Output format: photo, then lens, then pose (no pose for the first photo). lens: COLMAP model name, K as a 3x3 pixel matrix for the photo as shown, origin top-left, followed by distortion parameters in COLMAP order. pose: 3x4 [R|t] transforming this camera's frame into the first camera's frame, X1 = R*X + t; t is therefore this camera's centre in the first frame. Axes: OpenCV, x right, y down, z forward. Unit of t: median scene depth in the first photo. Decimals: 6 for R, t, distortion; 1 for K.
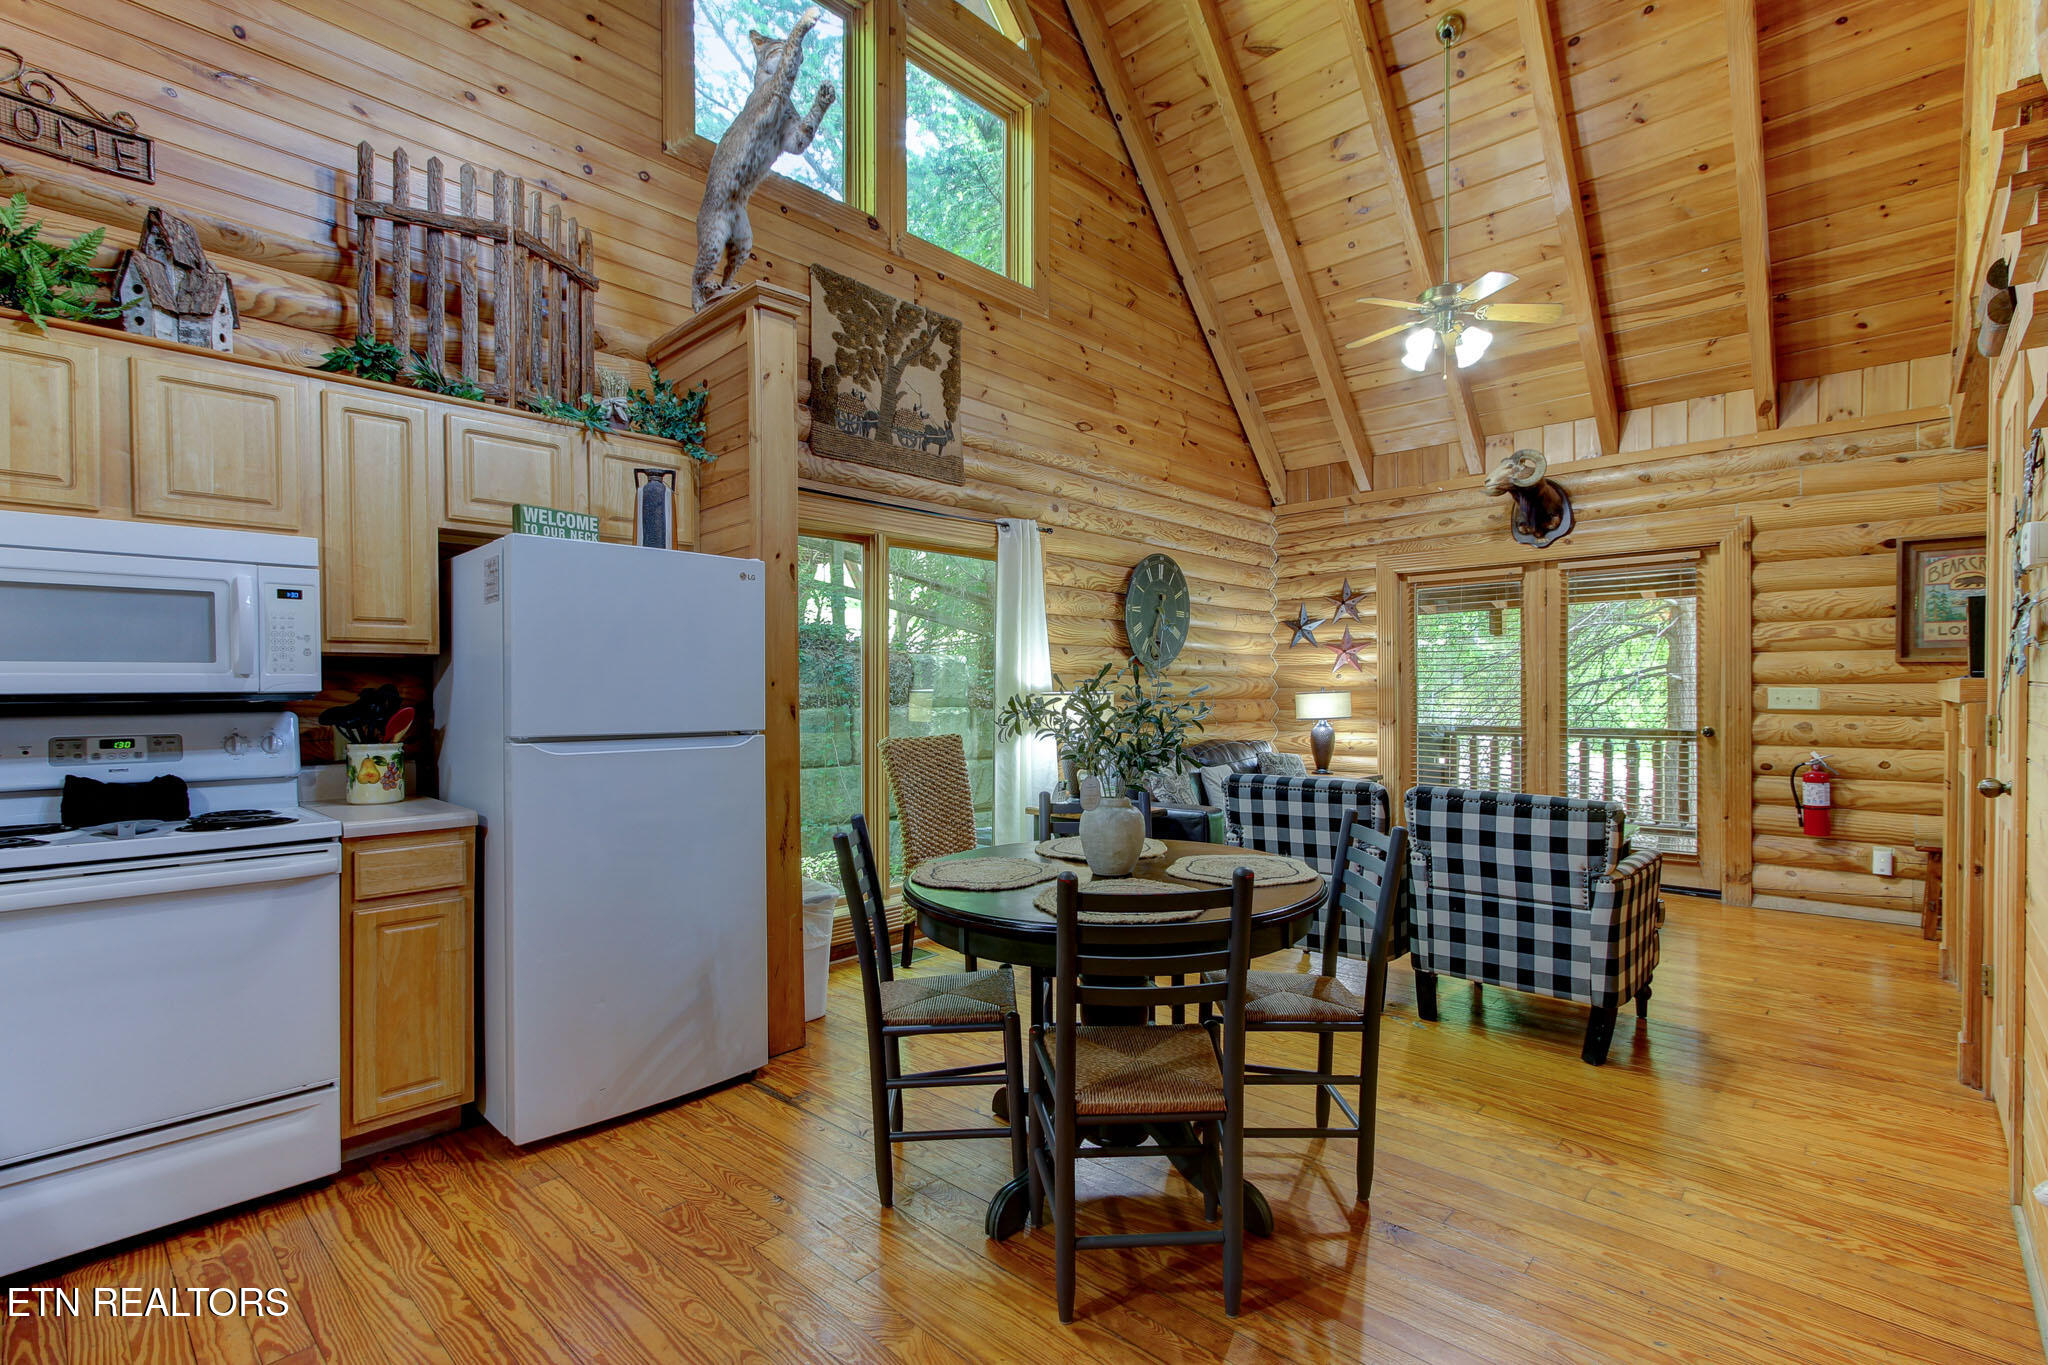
lens RADIAL K [[937.6, 0, 1030.8], [0, 937.6, 694.7], [0, 0, 1]] dist [-0.004057, 0.004907]
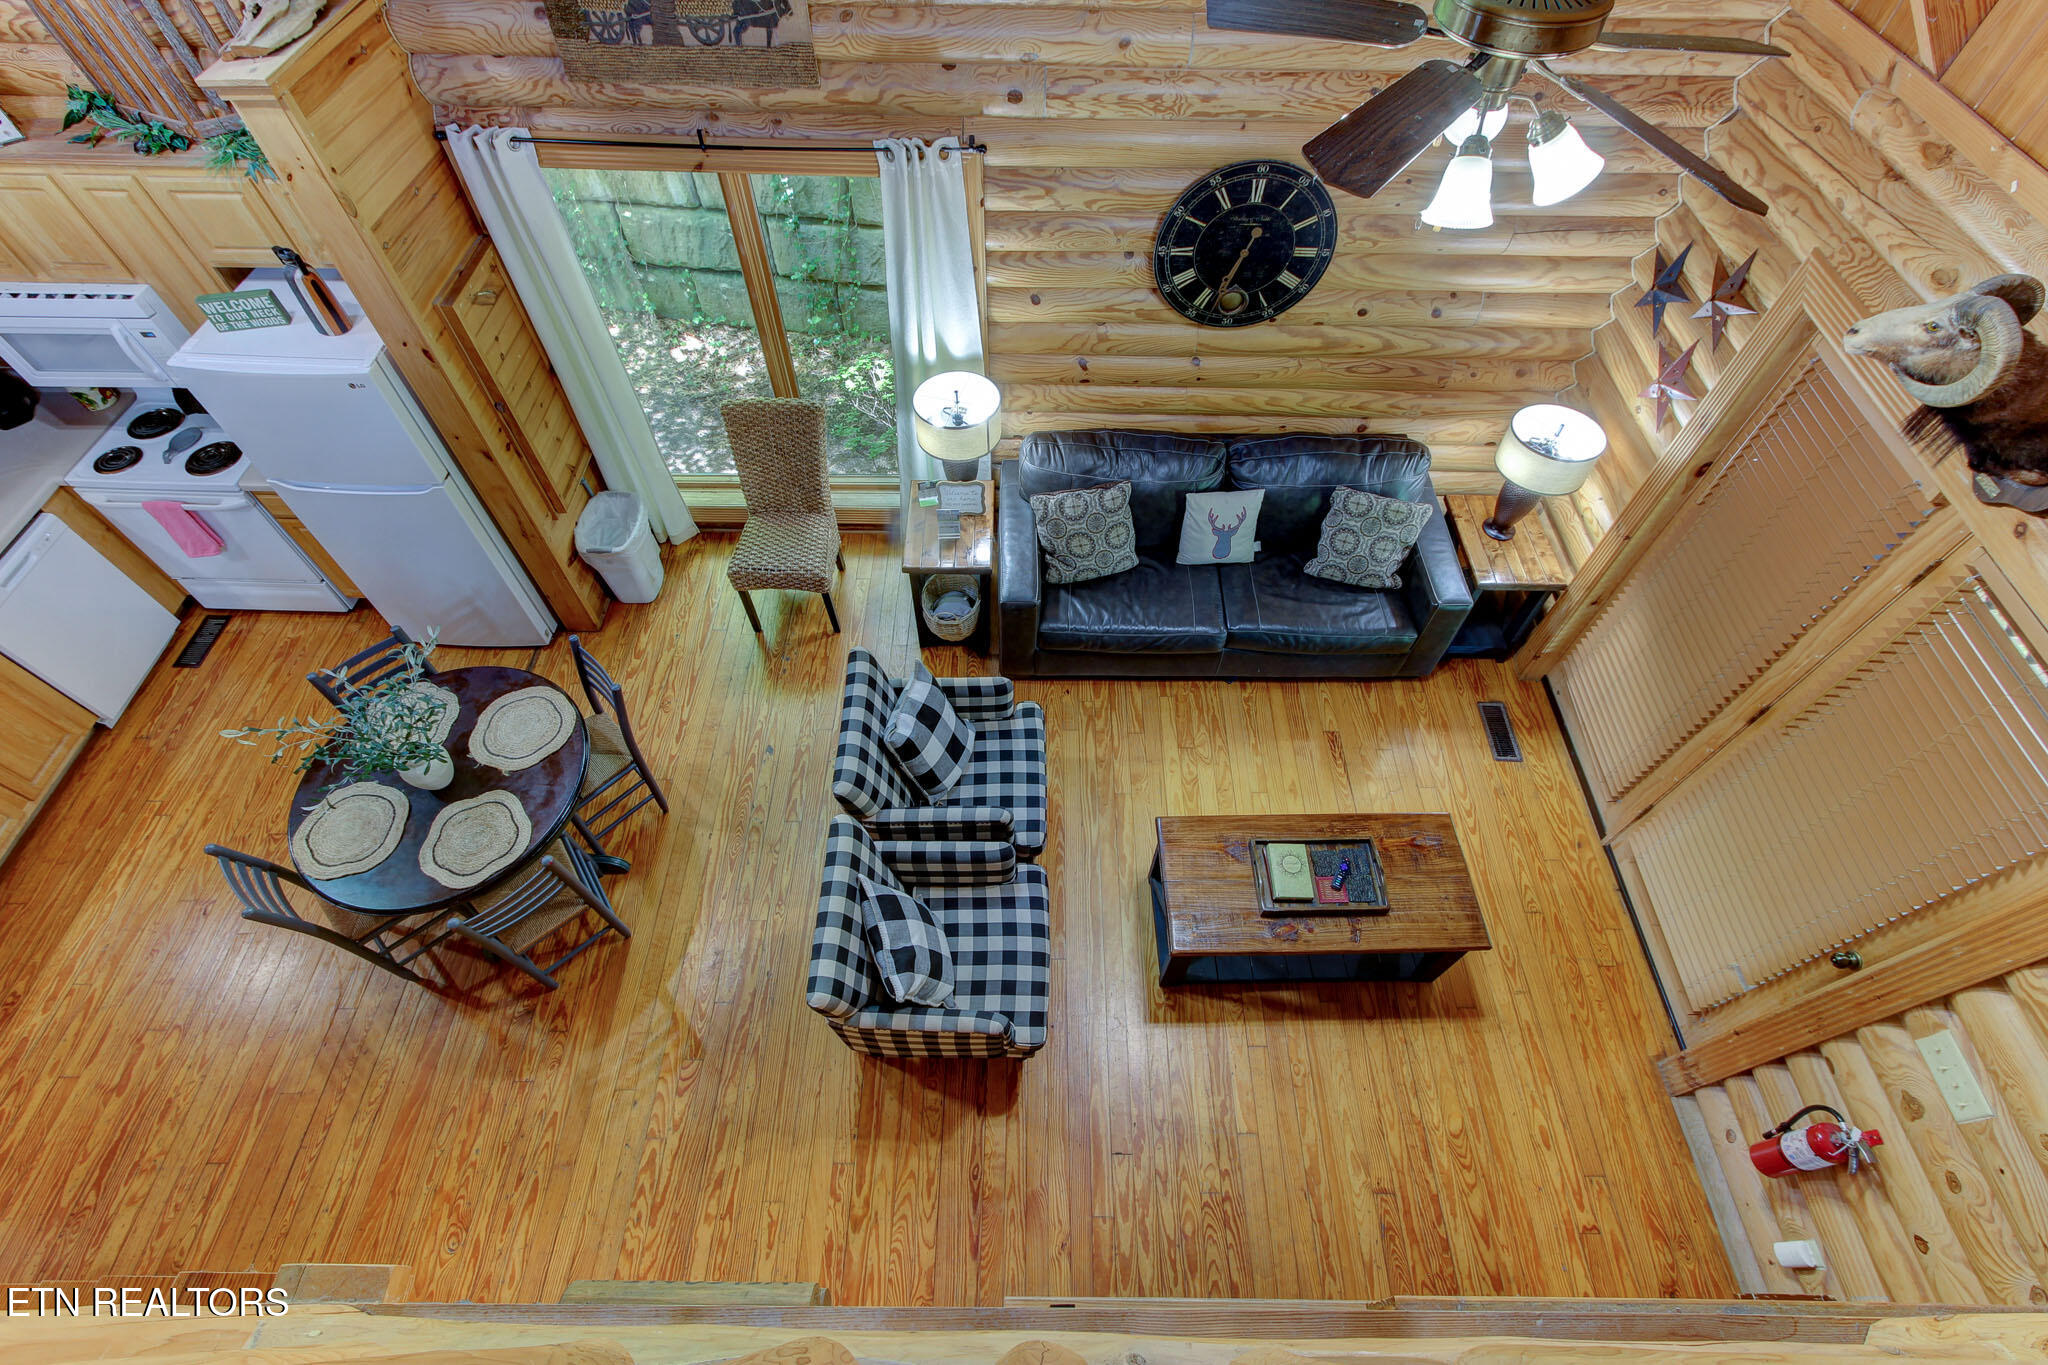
lens RADIAL K [[937.6, 0, 1035.1], [0, 937.6, 699.8], [0, 0, 1]] dist [-0.004057, 0.004907]
pose [[0.666970, 0.620129, -0.413027, 0.677435], [-0.015876, 0.566038, 0.824226, -0.602087], [0.744916, -0.543177, 0.387376, 0.656929]]
